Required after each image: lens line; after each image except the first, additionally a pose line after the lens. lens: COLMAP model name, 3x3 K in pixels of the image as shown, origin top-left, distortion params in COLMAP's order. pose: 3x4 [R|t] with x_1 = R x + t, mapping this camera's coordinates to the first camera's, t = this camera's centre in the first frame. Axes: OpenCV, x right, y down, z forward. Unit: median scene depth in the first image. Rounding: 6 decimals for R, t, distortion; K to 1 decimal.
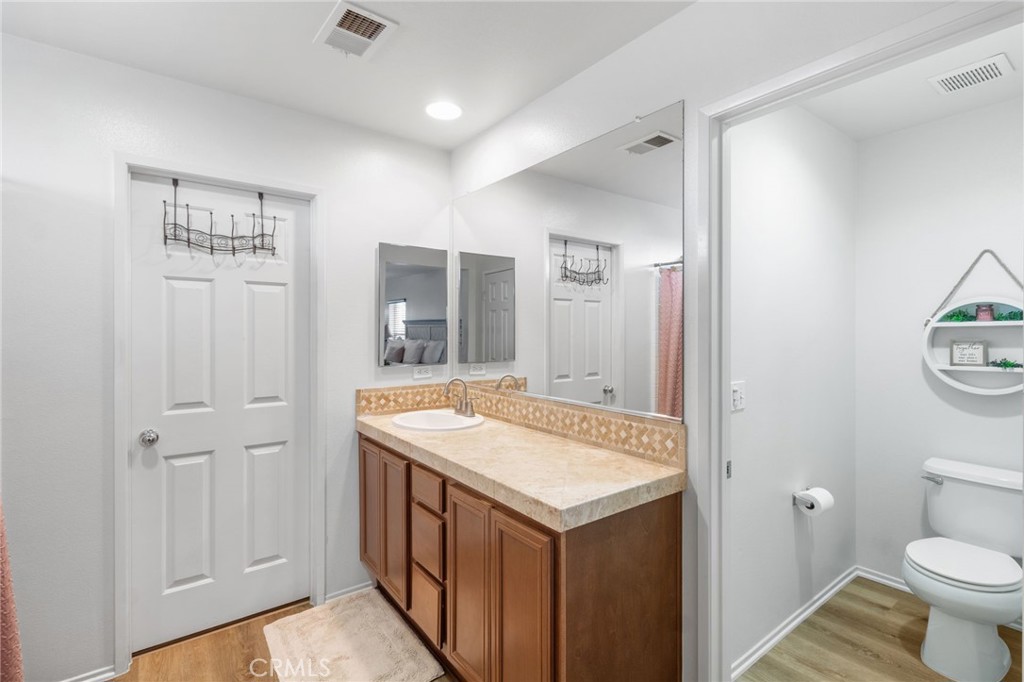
lens RADIAL K [[472.4, 0, 516.4], [0, 472.4, 333.0], [0, 0, 1]] dist [-0.005745, 0.003140]
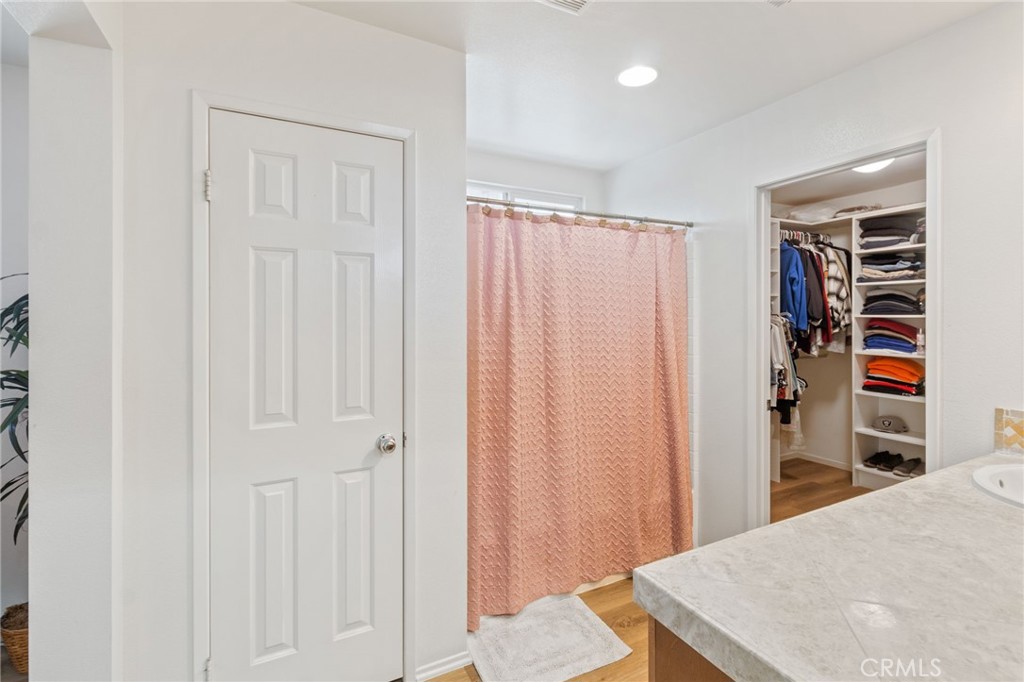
lens RADIAL K [[472.4, 0, 533.5], [0, 472.4, 320.0], [0, 0, 1]] dist [-0.005745, 0.003140]
pose [[-0.153711, 0.004601, -0.988105, 0.444179], [0.000425, 0.999989, 0.004591, -0.006004], [0.988116, 0.000285, -0.153712, 0.512653]]
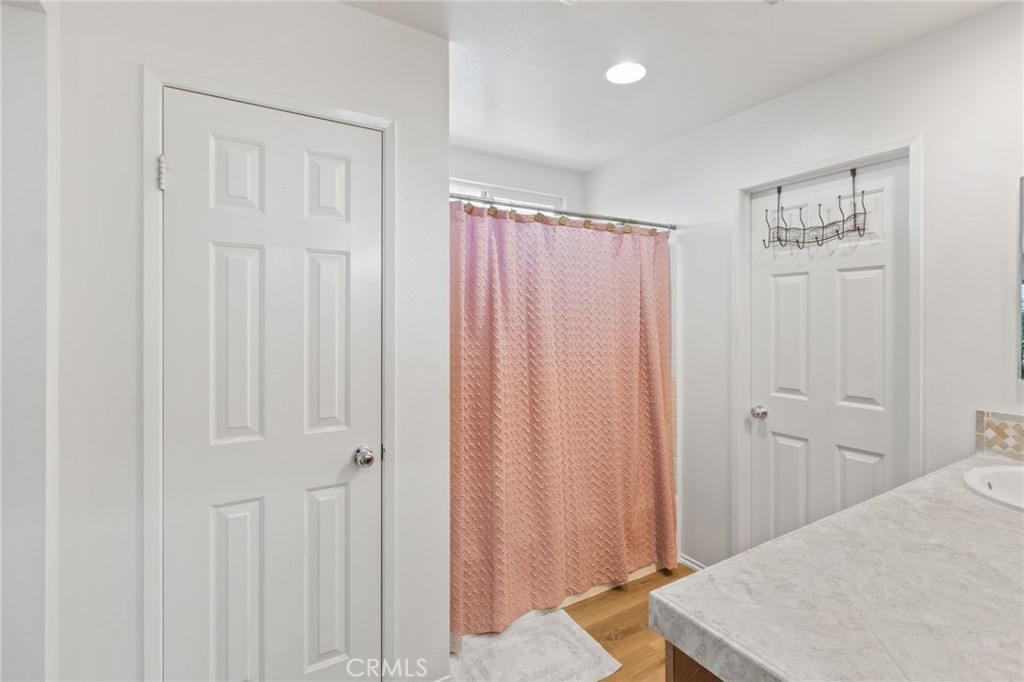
lens RADIAL K [[472.4, 0, 533.4], [0, 472.4, 322.9], [0, 0, 1]] dist [-0.005745, 0.003140]
pose [[-0.080876, 0.003452, -0.996718, 0.414486], [-0.000779, 0.999993, 0.003526, -0.006090], [0.996724, 0.001061, -0.080873, 0.475385]]
